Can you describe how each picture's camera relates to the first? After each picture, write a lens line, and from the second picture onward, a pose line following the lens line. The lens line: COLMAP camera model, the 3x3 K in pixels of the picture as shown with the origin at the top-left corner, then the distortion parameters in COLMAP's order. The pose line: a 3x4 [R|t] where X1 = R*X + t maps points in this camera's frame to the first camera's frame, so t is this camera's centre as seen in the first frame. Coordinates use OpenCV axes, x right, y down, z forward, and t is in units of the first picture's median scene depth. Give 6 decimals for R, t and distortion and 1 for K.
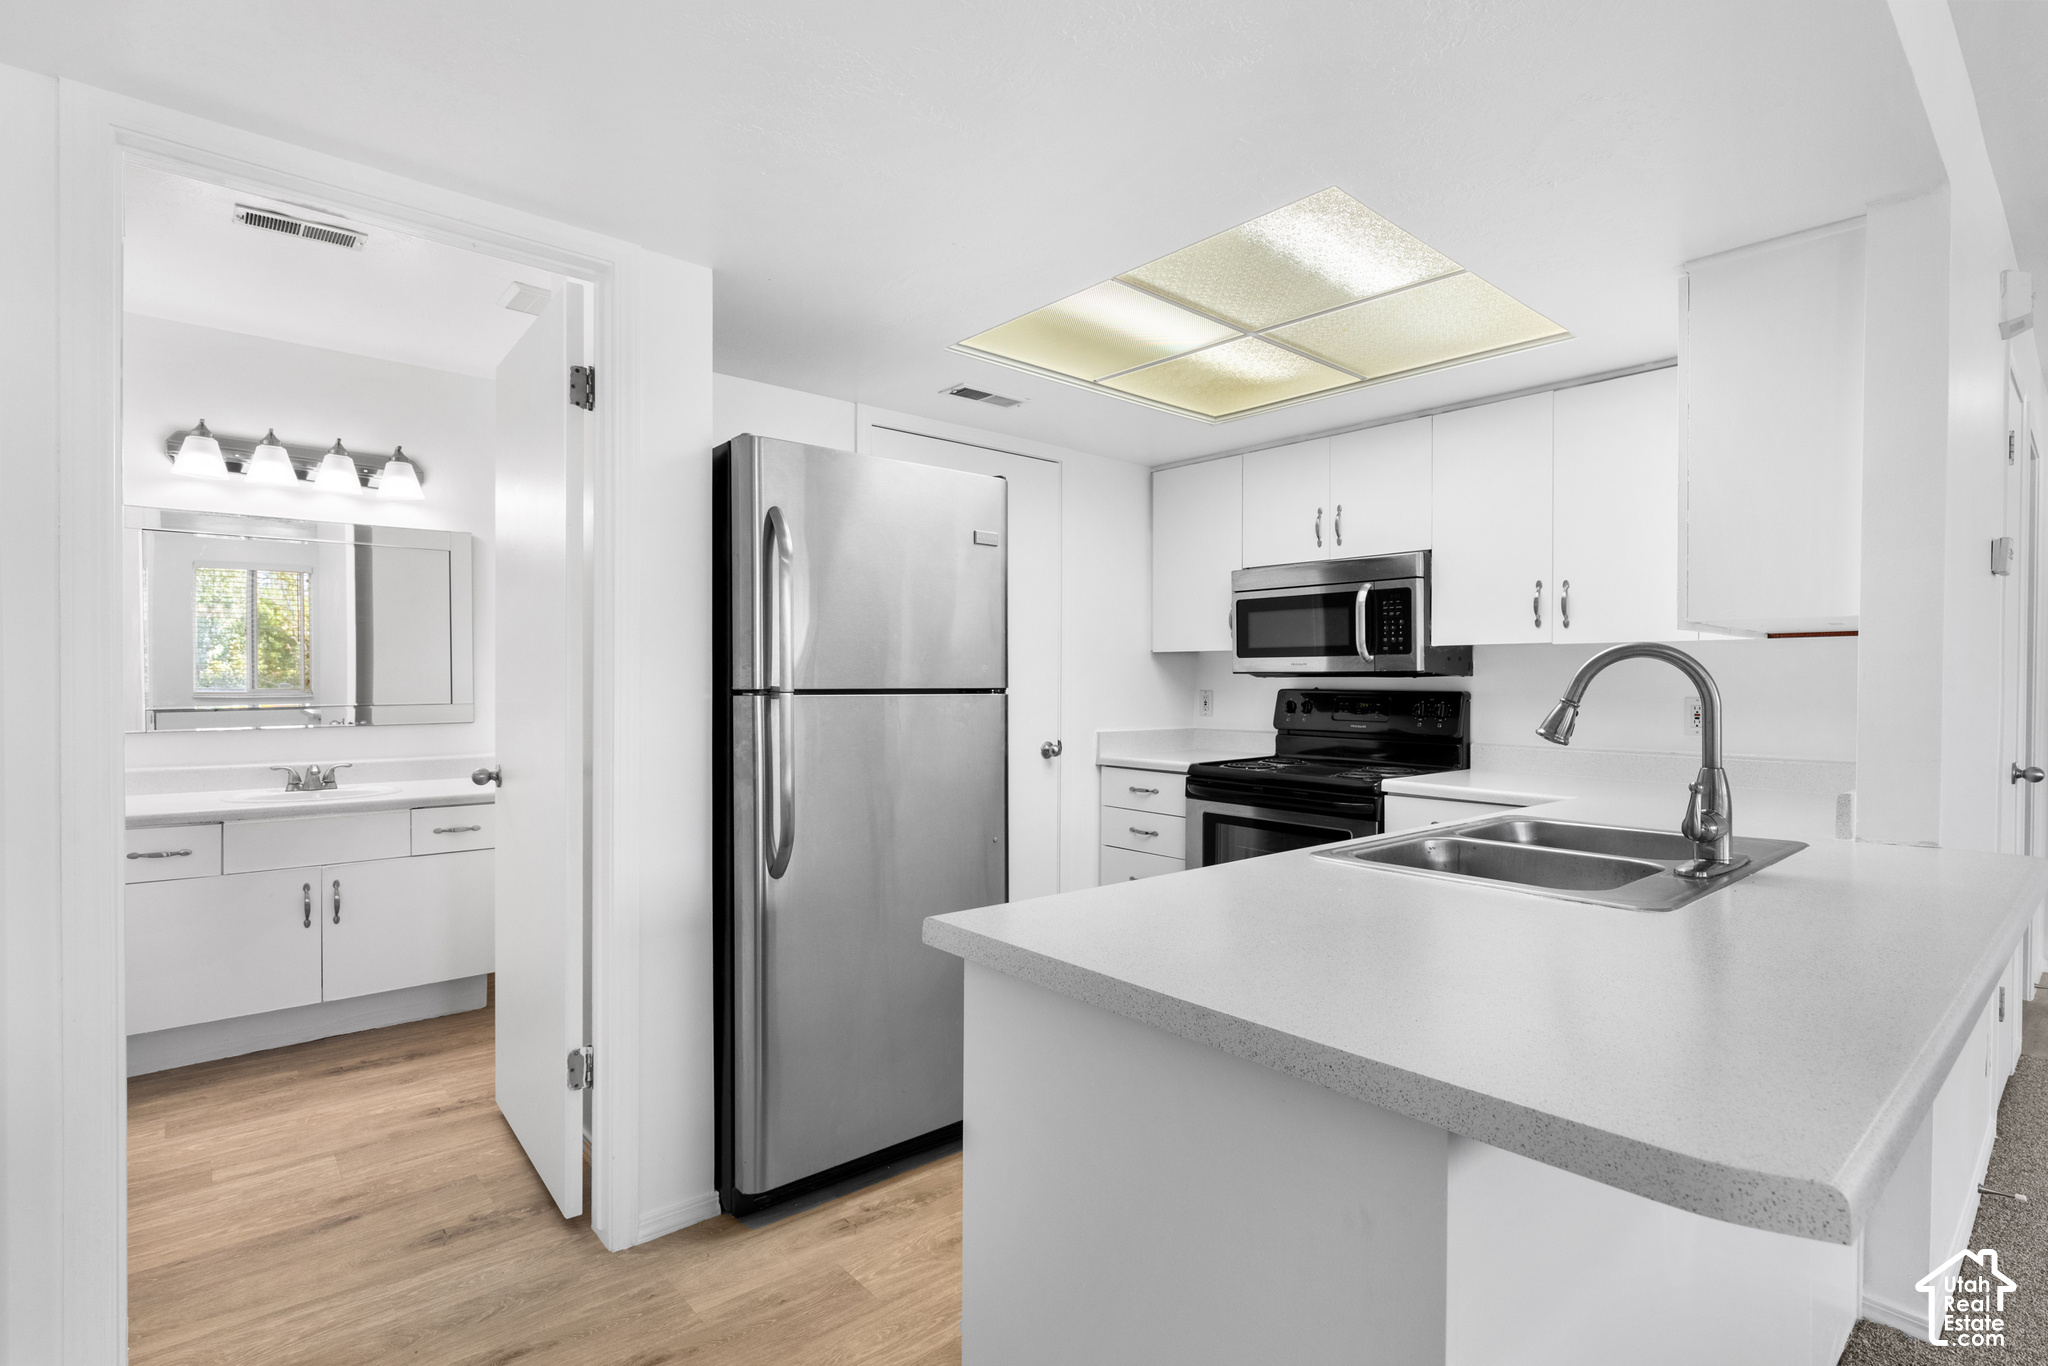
lens RADIAL K [[998.6, 0, 1022.5], [0, 998.6, 683.3], [0, 0, 1]] dist [-0.002111, -0.000089]
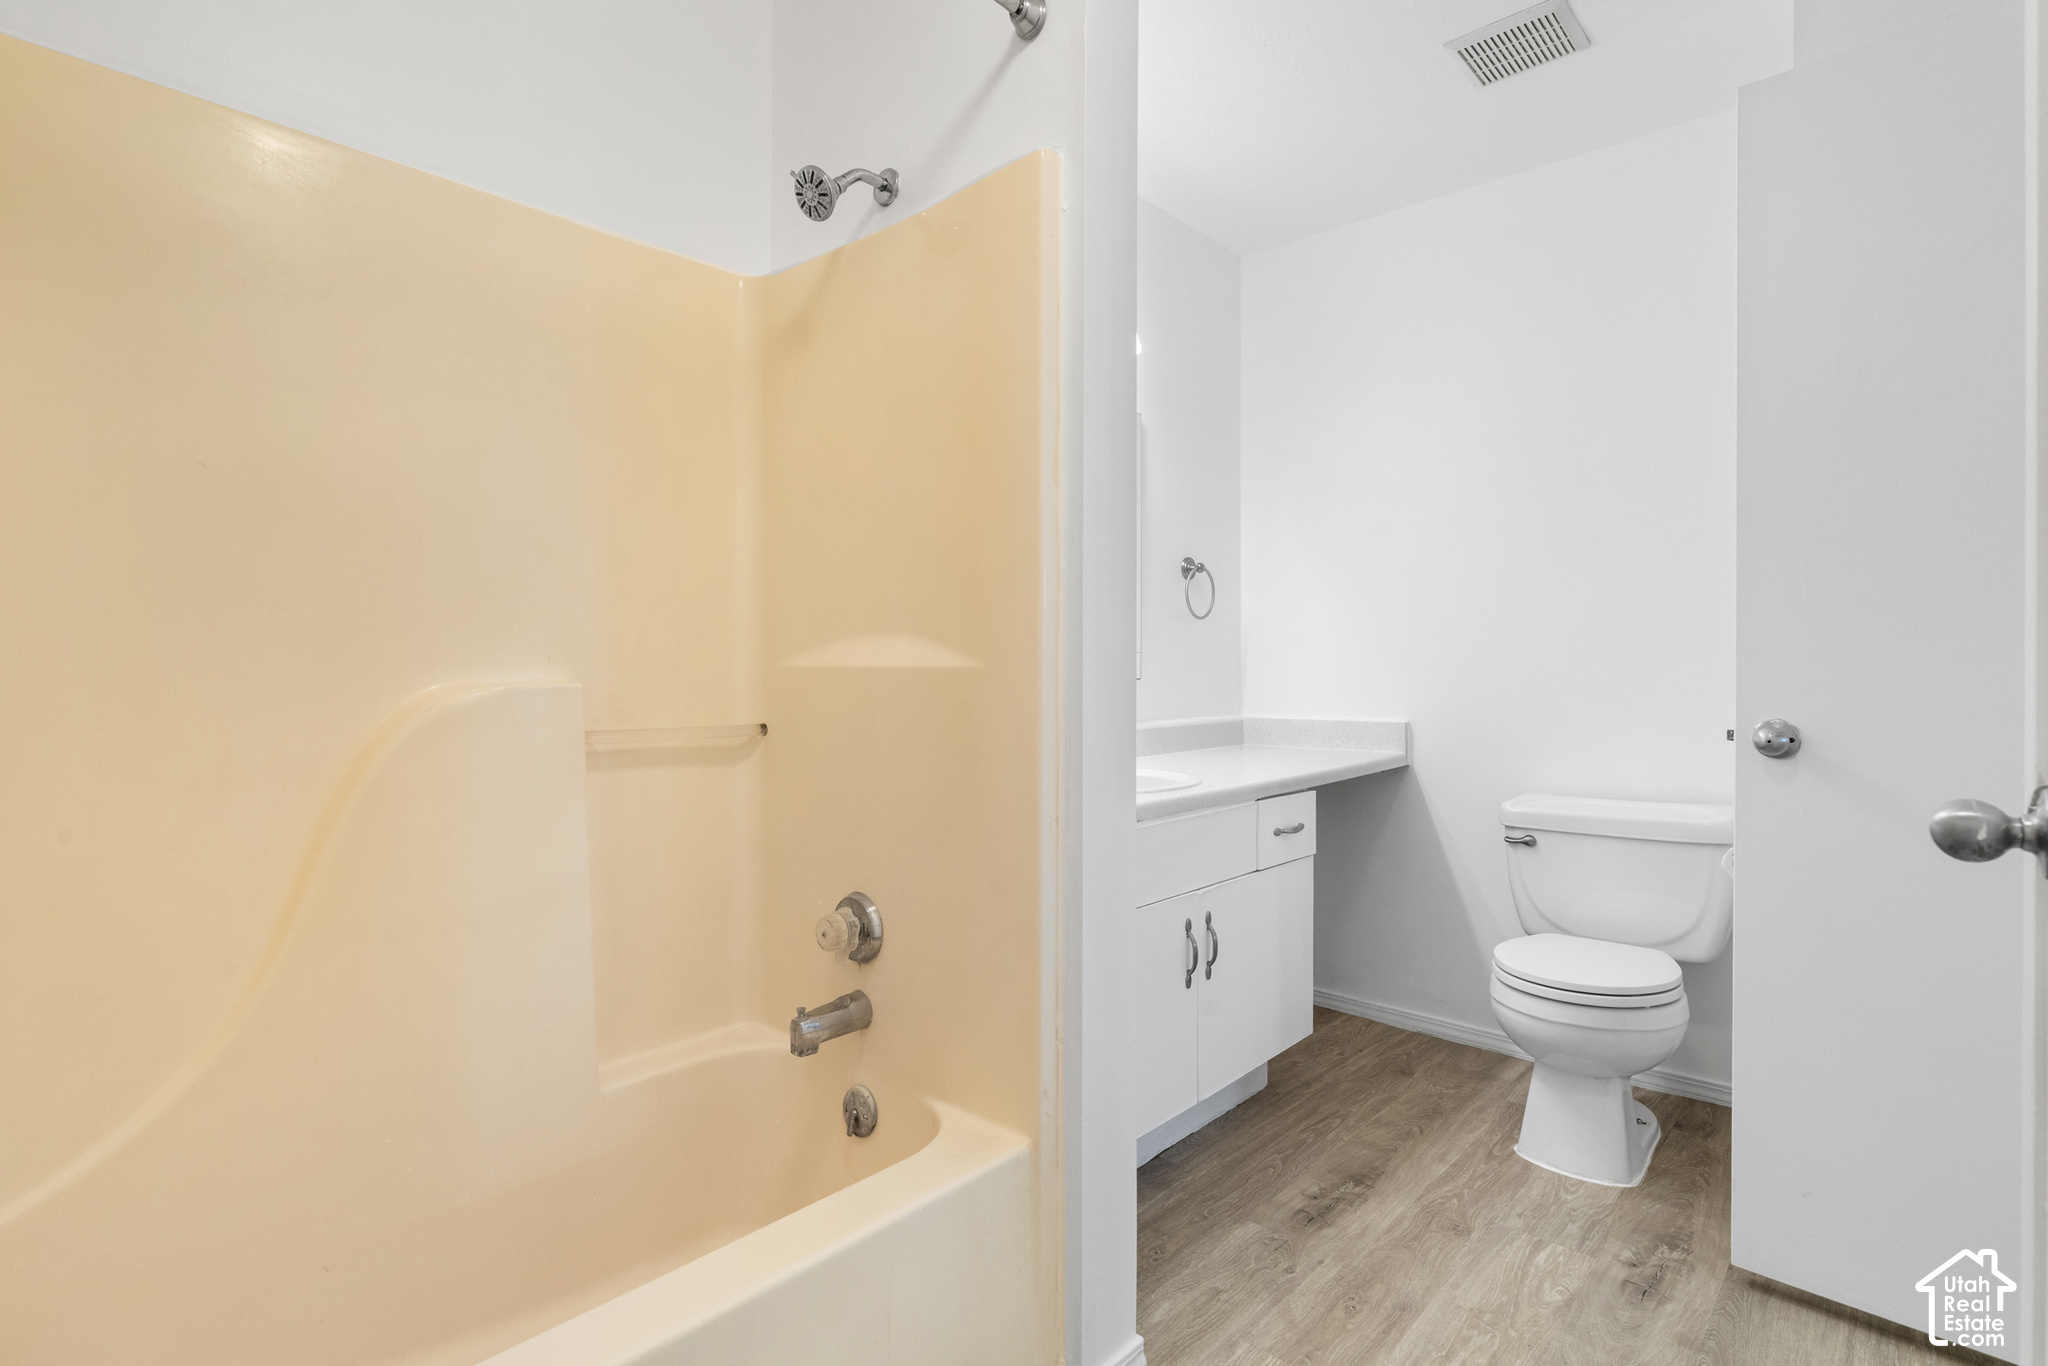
lens RADIAL K [[998.6, 0, 1027.1], [0, 998.6, 679.3], [0, 0, 1]] dist [-0.002111, -0.000089]
pose [[0.992409, -0.002386, 0.122956, -0.852046], [0.002498, 0.999997, -0.000755, 0.046692], [-0.122953, 0.001056, 0.992412, 0.363407]]
